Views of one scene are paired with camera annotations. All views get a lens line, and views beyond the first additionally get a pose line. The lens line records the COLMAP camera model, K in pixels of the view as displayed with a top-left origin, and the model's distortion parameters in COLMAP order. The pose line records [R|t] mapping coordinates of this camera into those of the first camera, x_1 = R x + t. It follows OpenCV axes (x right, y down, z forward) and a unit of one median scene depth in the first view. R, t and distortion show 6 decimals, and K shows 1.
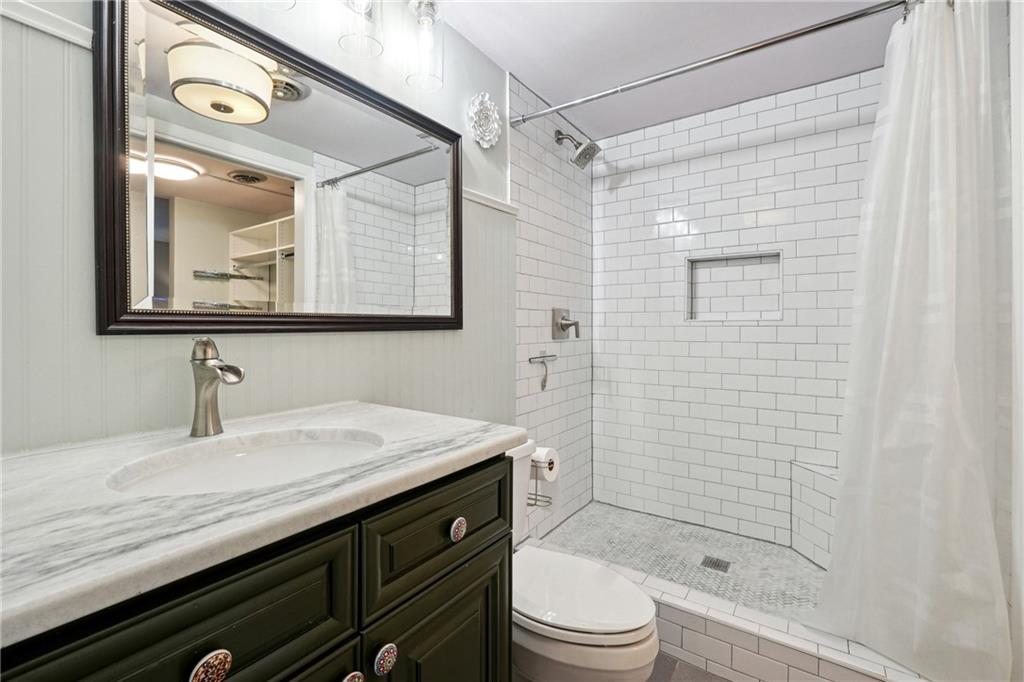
lens RADIAL K [[434.9, 0, 510.1], [0, 434.9, 339.6], [0, 0, 1]] dist [-0.002839, 0.000035]
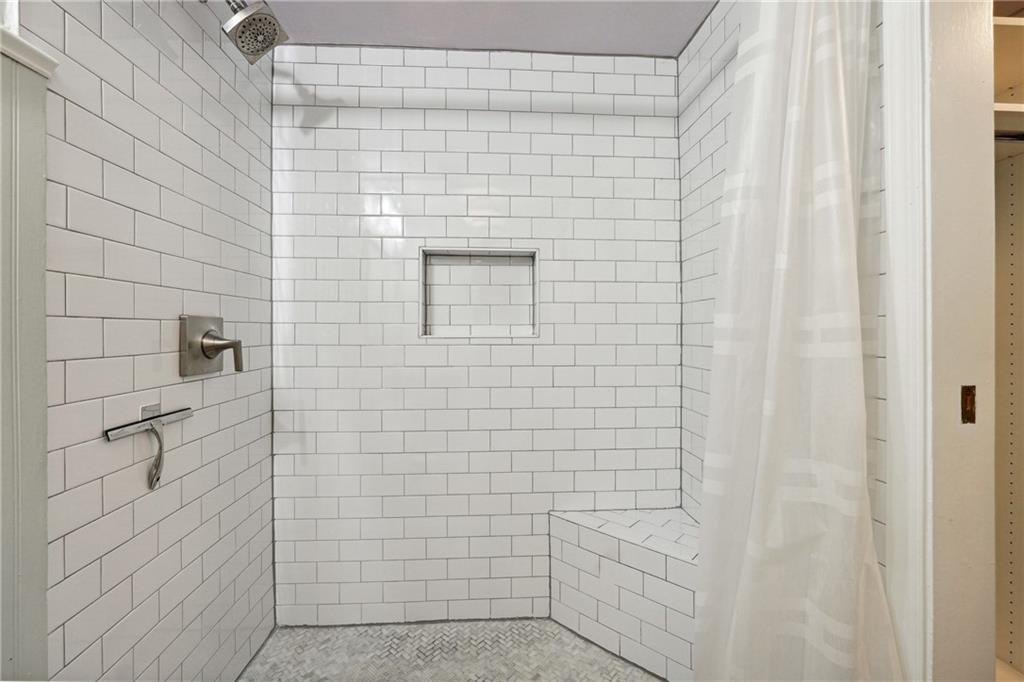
lens RADIAL K [[425.9, 0, 514.3], [0, 425.9, 328.0], [0, 0, 1]] dist [-0.022922, 0.006737]
pose [[0.769635, 0.004471, 0.638468, 0.082748], [0.020059, 0.999313, -0.031178, -0.033771], [-0.638169, 0.036802, 0.769016, 0.375381]]
